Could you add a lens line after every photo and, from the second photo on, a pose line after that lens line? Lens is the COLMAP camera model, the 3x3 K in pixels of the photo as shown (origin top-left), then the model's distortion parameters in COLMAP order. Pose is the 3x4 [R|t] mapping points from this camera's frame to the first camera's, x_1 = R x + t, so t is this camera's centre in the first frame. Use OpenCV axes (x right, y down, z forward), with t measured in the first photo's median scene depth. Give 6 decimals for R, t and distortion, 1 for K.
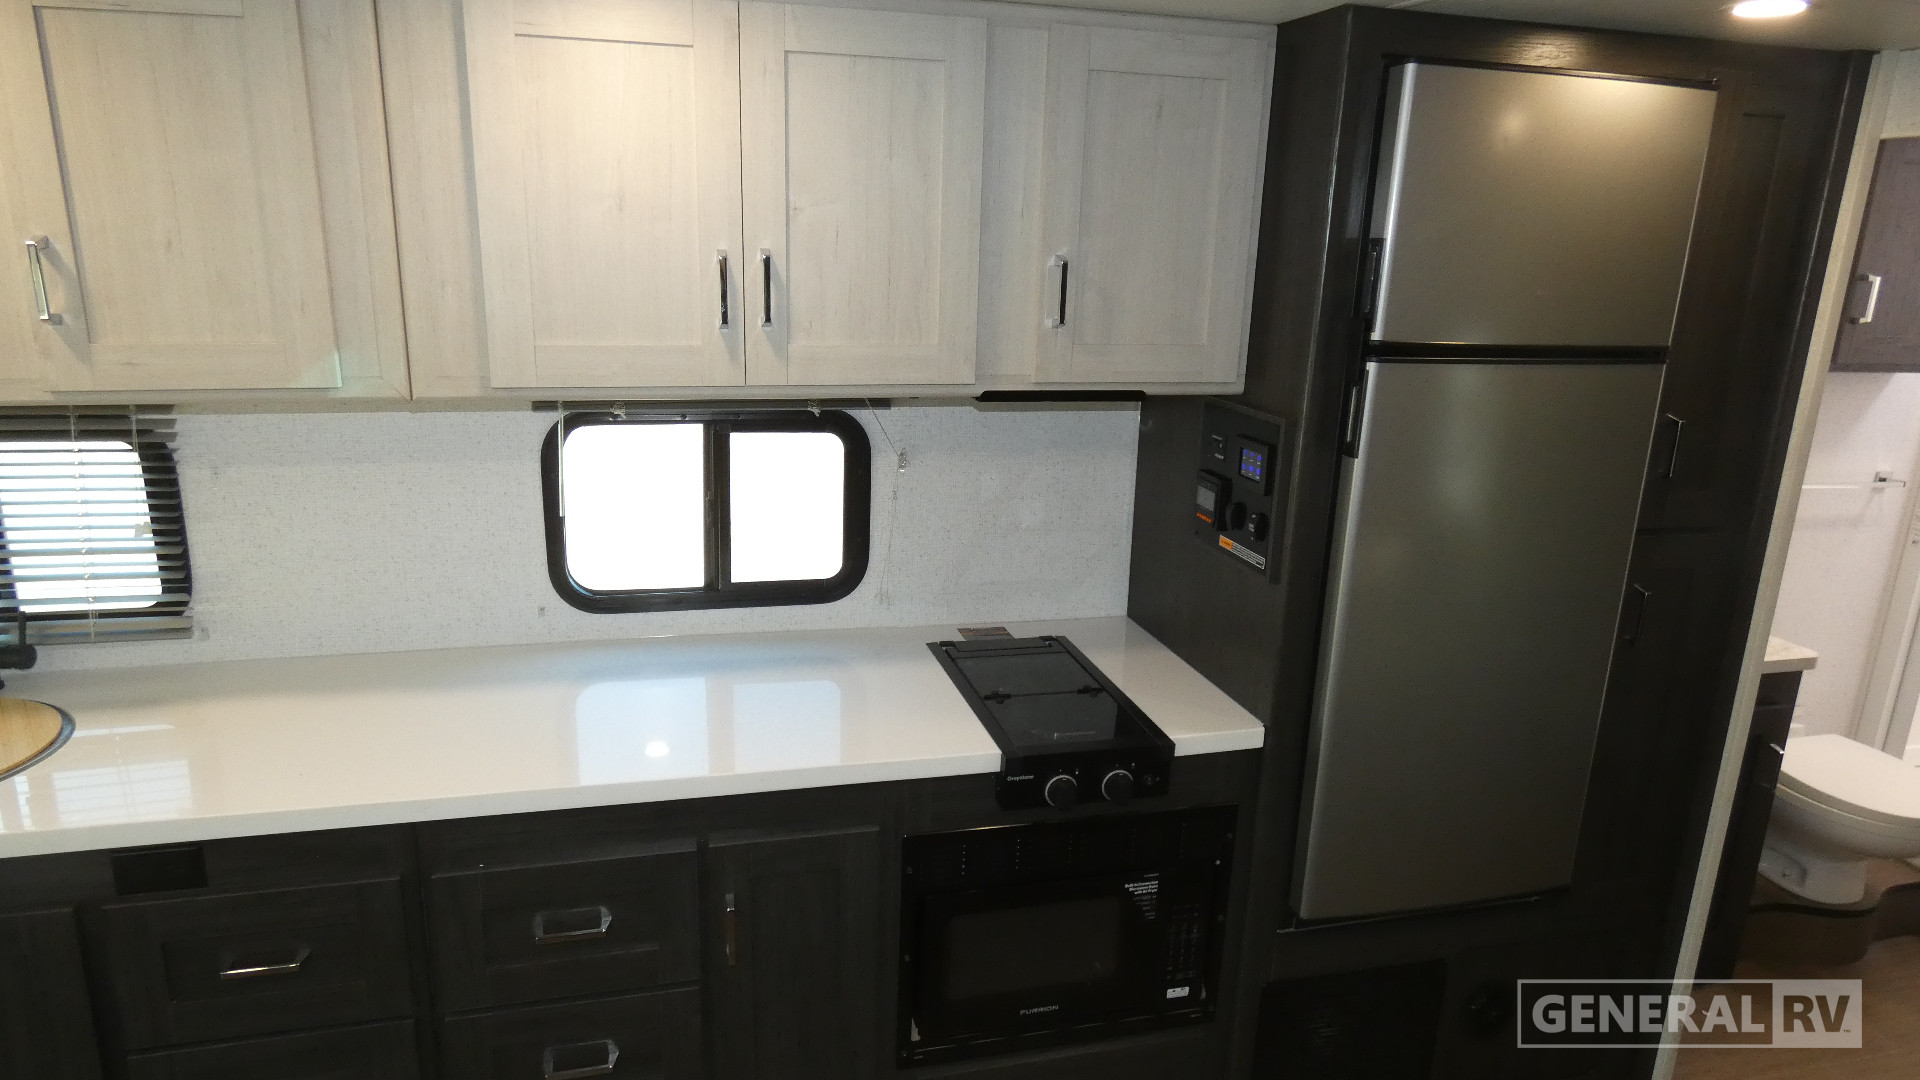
lens RADIAL K [[1153.7, 0, 963.8], [0, 1153.7, 542.4], [0, 0, 1]] dist [-0.005135, -0.000750]
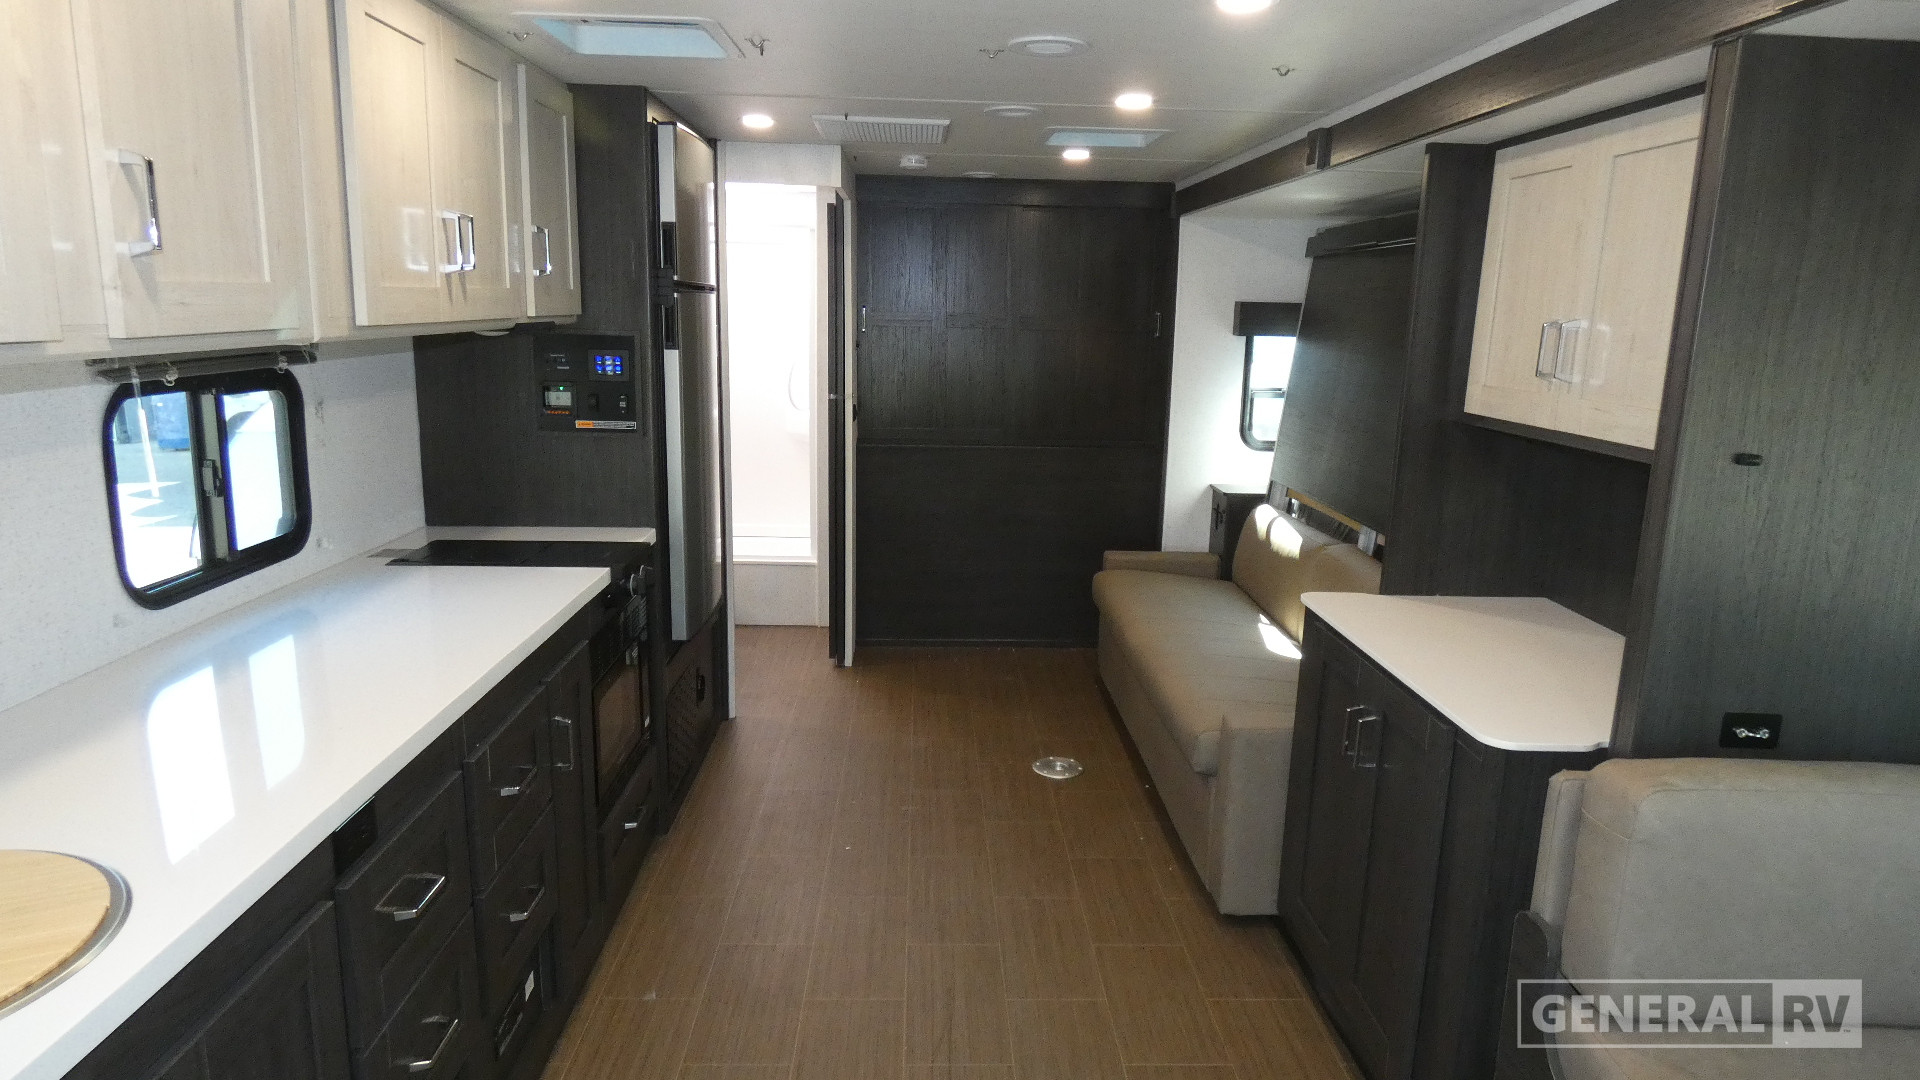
lens RADIAL K [[1153.7, 0, 947.4], [0, 1153.7, 535.5], [0, 0, 1]] dist [-0.005135, -0.000750]
pose [[0.221754, -0.215730, 0.950939, -1.064032], [0.238207, 0.957658, 0.161706, 0.008131], [-0.945559, 0.190661, 0.263753, 0.183604]]
